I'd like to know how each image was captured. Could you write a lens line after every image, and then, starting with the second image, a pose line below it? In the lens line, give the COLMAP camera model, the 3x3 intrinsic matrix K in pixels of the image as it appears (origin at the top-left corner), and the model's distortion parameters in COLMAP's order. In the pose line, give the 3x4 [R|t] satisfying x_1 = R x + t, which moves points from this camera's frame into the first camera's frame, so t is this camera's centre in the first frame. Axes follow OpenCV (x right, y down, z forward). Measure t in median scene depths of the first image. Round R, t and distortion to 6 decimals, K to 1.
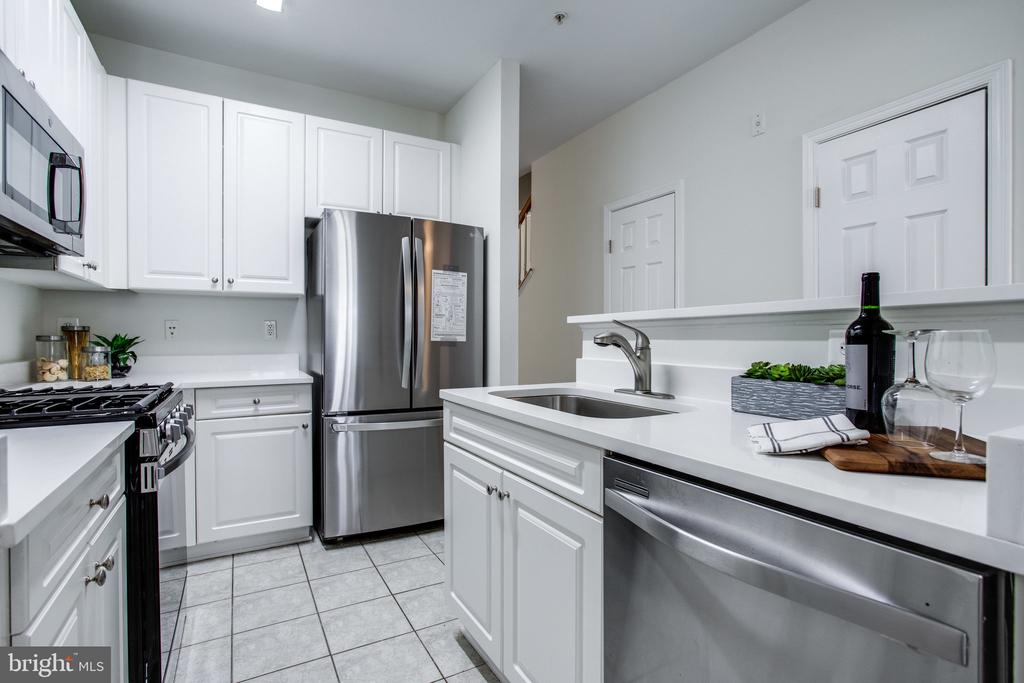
lens RADIAL K [[498.1, 0, 512.0], [0, 498.1, 341.5], [0, 0, 1]] dist [-0.000596, 0.000104]
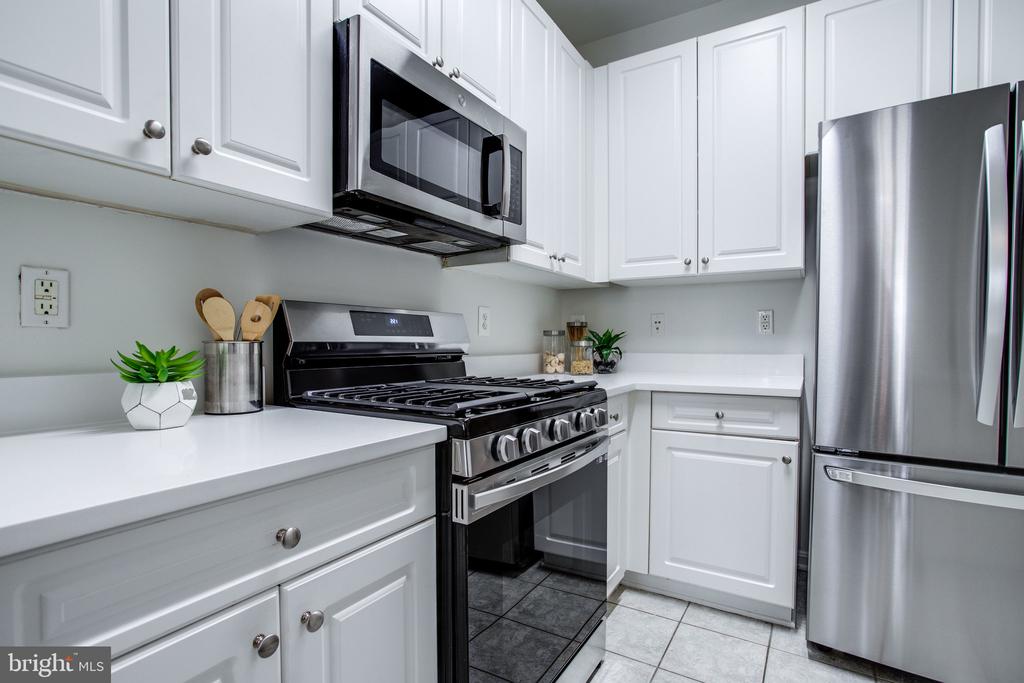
lens RADIAL K [[508.9, 0, 512.0], [0, 508.9, 355.1], [0, 0, 1]] dist [-0.021158, 0.000770]
pose [[0.505356, 0.024924, -0.862551, -0.016077], [-0.008932, 0.999680, 0.023653, 0.014440], [0.862865, -0.004249, 0.505417, 0.332416]]
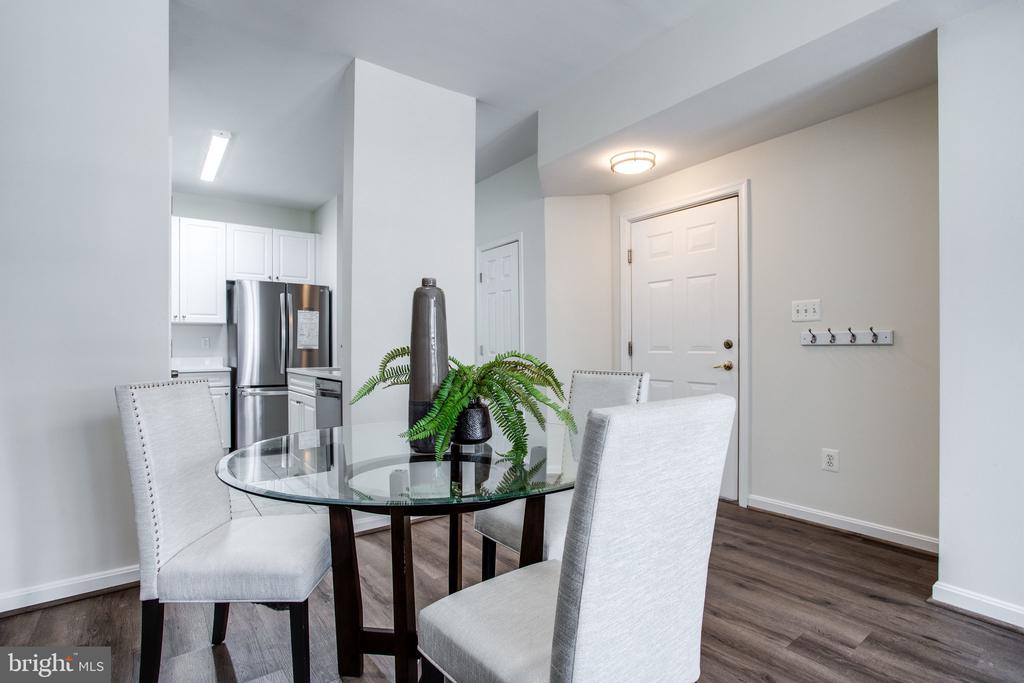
lens RADIAL K [[508.9, 0, 512.0], [0, 508.9, 355.1], [0, 0, 1]] dist [-0.021158, 0.000770]
pose [[0.993435, -0.006247, 0.114224, 0.441652], [0.006300, 0.999980, -0.000103, 0.030192], [-0.114221, 0.000821, 0.993455, -1.029177]]
